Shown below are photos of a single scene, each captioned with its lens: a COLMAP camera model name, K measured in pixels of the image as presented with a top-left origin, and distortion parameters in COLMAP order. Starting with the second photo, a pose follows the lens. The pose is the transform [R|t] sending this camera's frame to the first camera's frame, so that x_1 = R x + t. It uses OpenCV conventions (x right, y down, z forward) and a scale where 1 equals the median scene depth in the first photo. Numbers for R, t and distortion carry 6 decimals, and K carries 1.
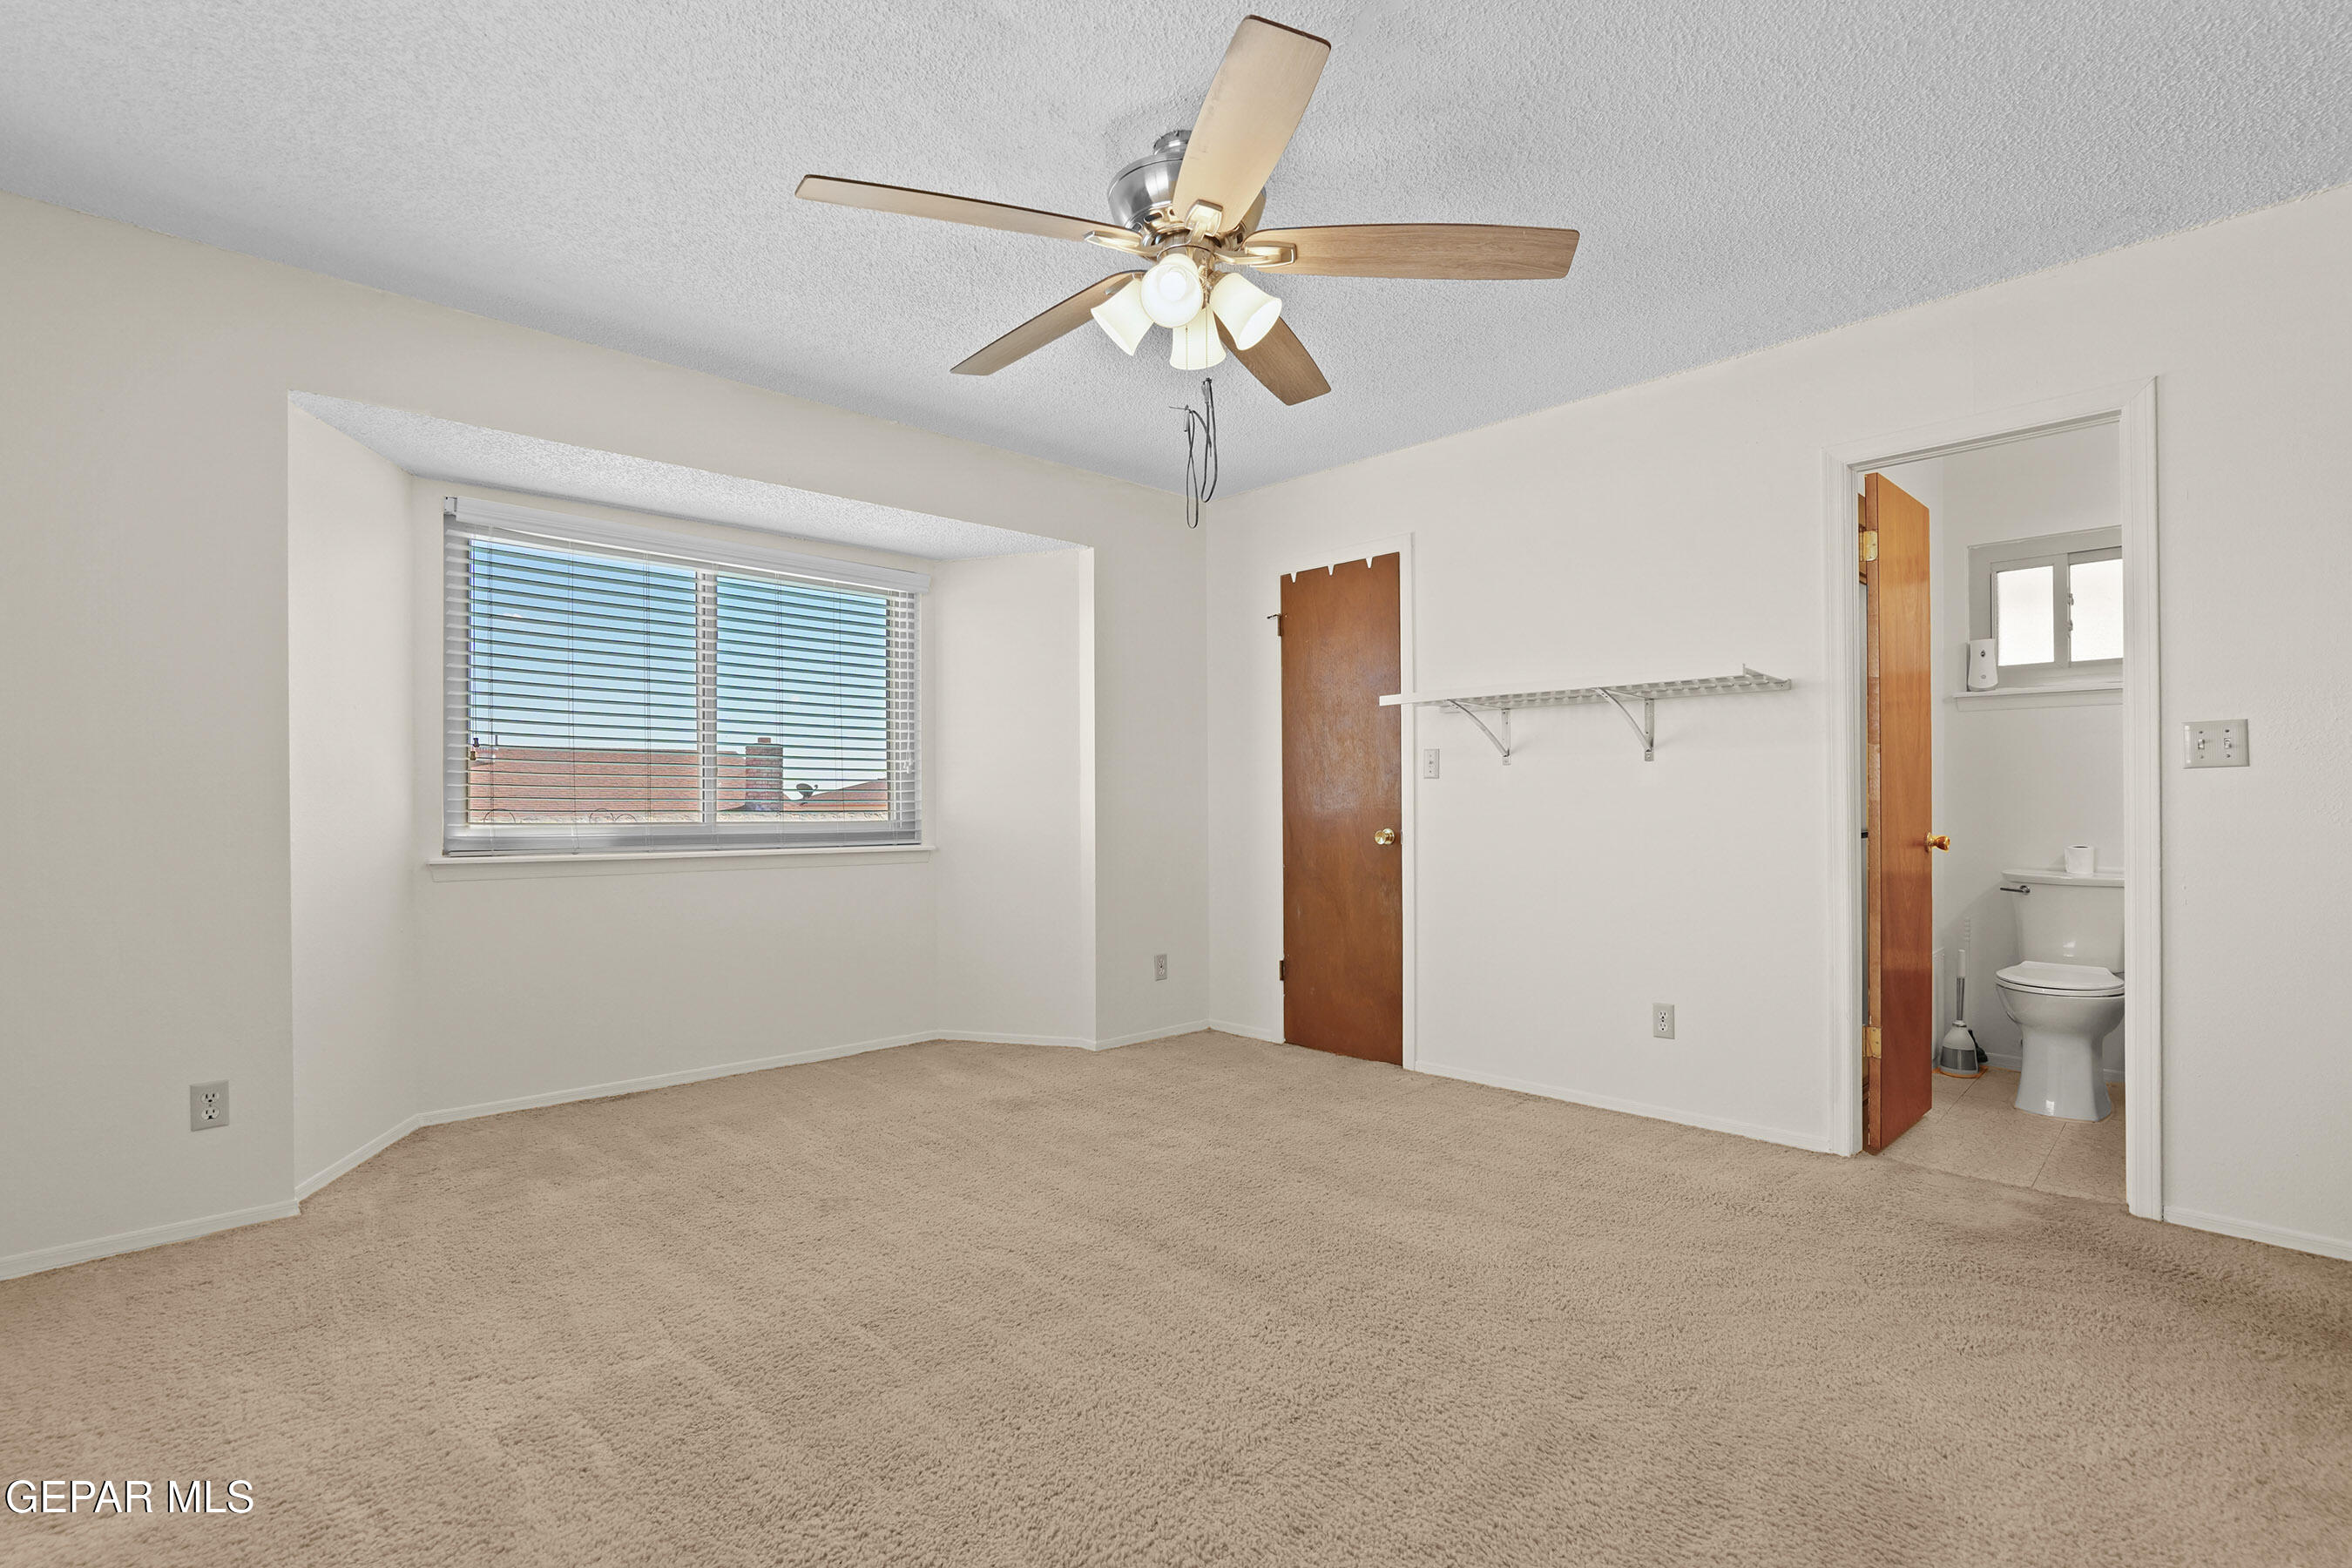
lens RADIAL K [[1109.3, 0, 1133.0], [0, 1109.3, 786.6], [0, 0, 1]] dist [0.001196, 0.000141]
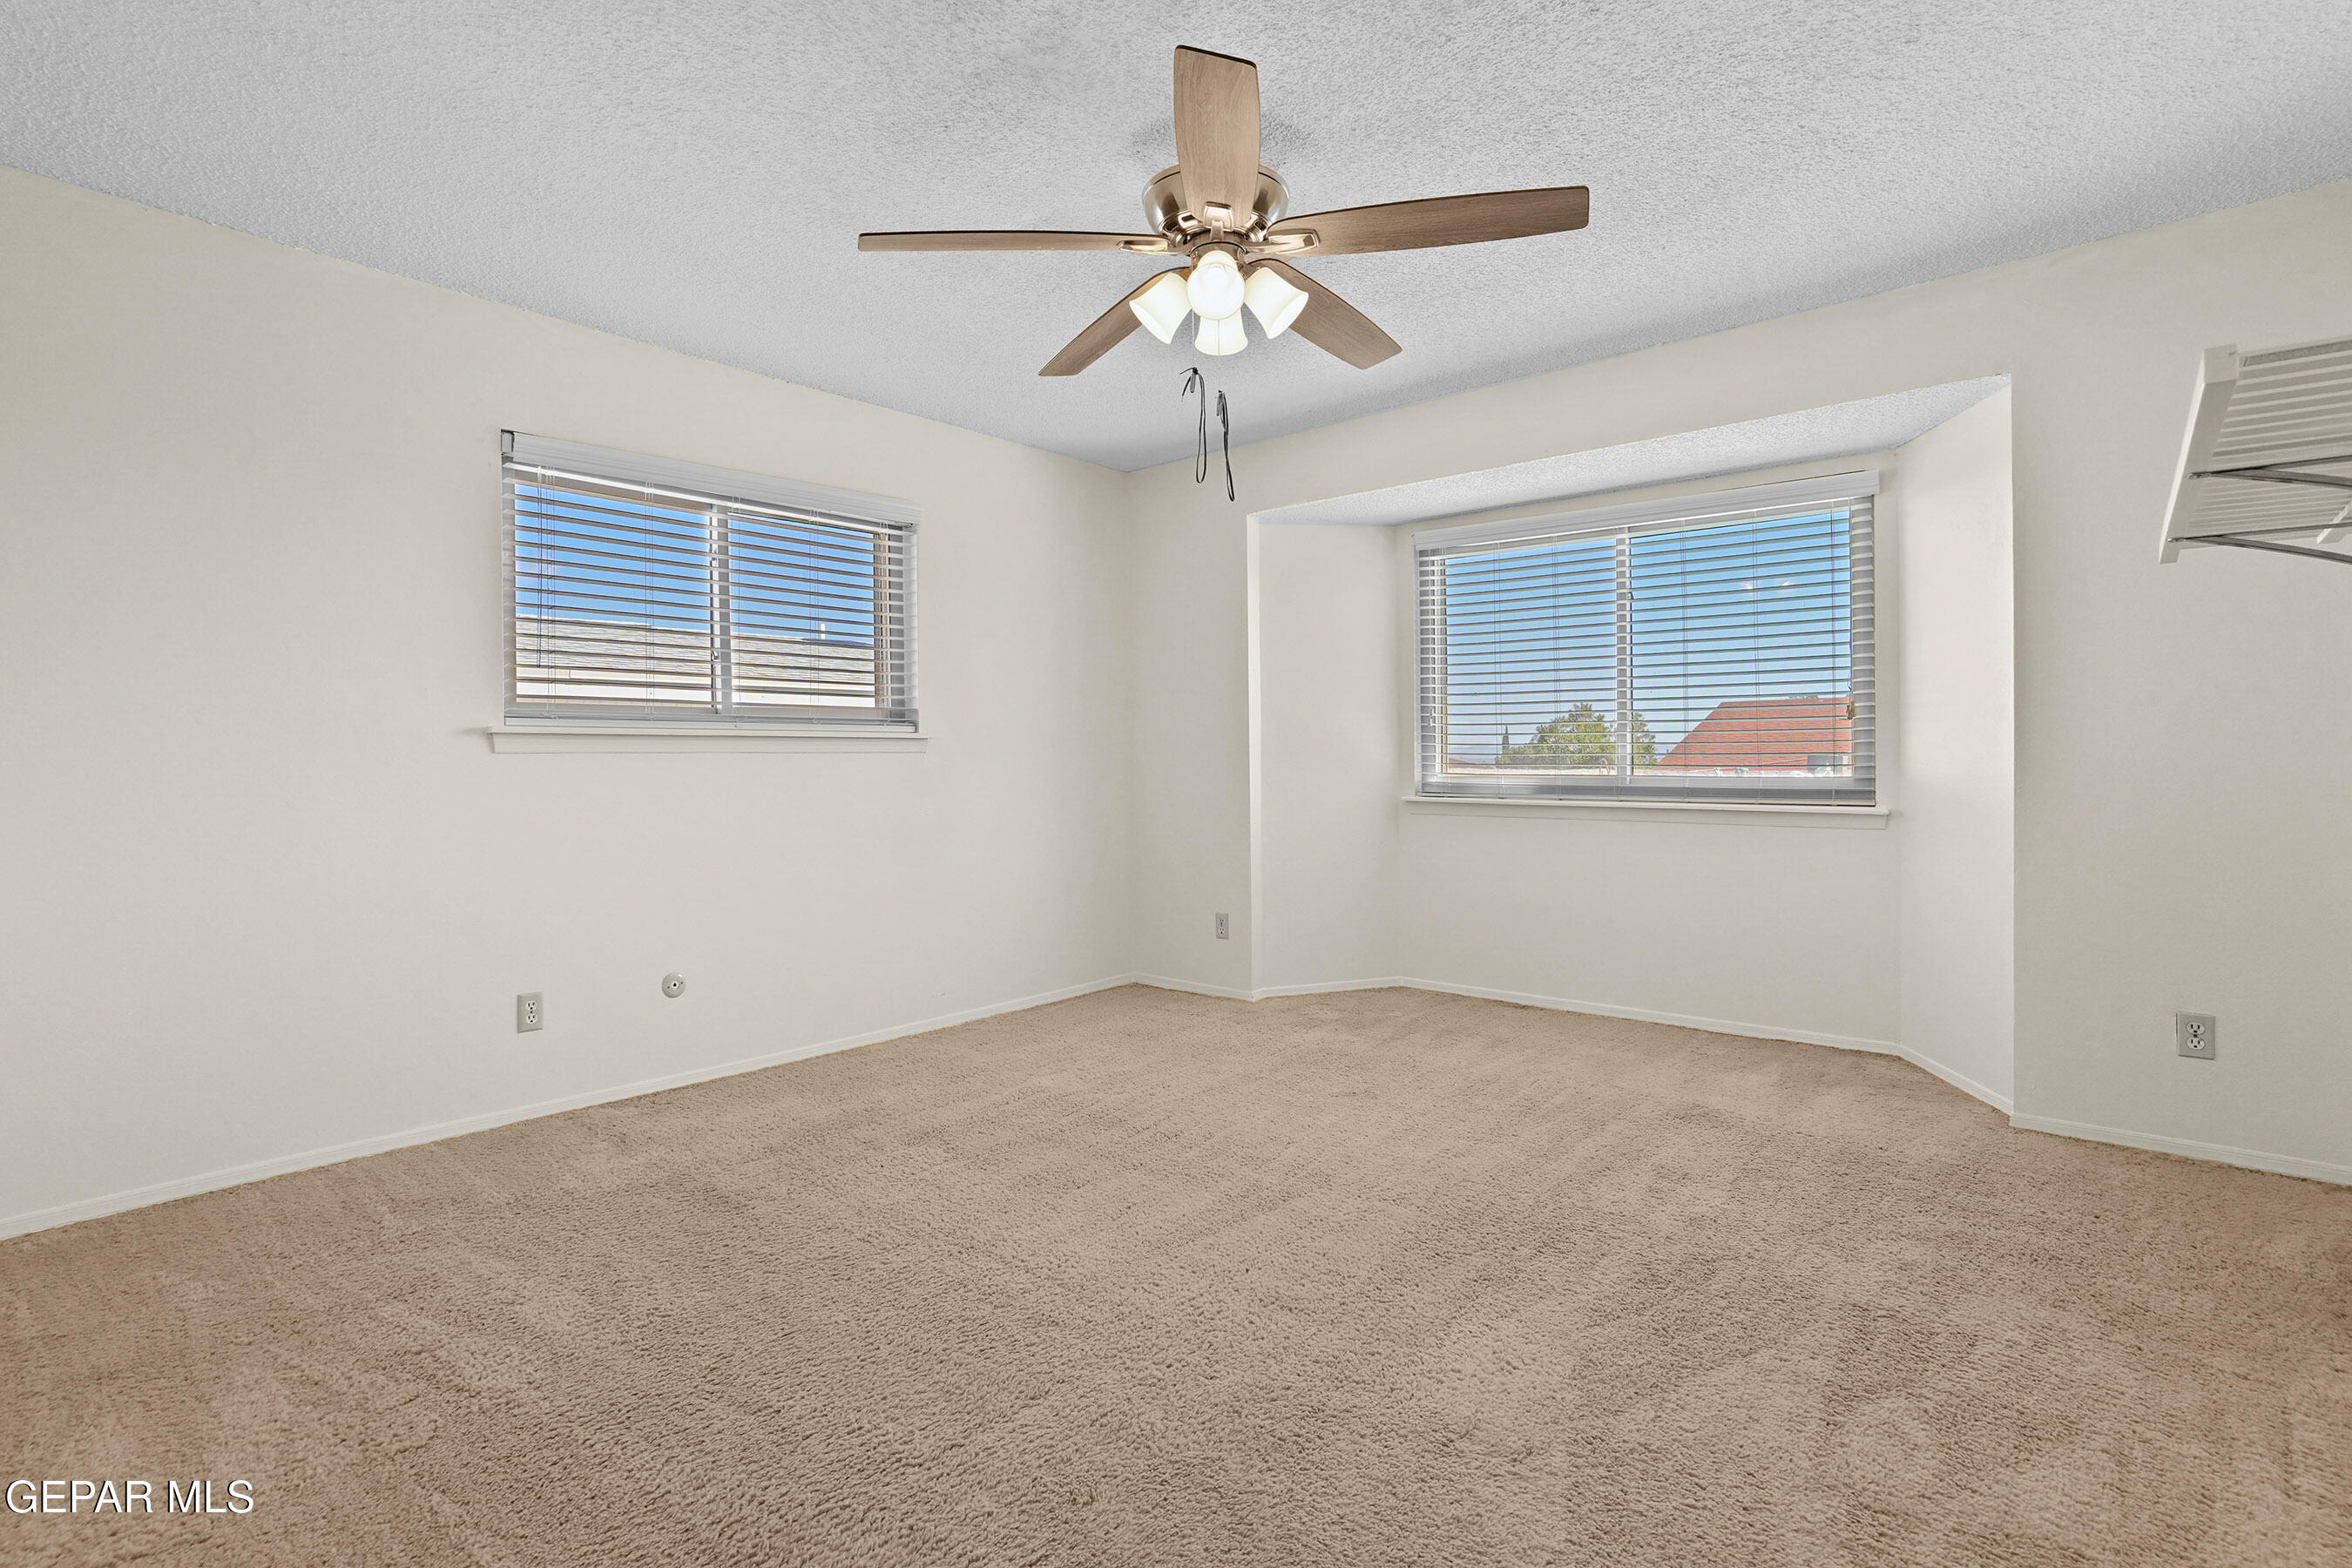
lens RADIAL K [[1102.2, 0, 1174.5], [0, 1102.2, 788.0], [0, 0, 1]] dist [-0.053790, 0.018773]
pose [[0.111821, 0.037452, -0.993022, 0.642520], [0.029762, 0.998715, 0.041018, -0.011276], [0.993283, -0.034141, 0.110563, 0.489704]]
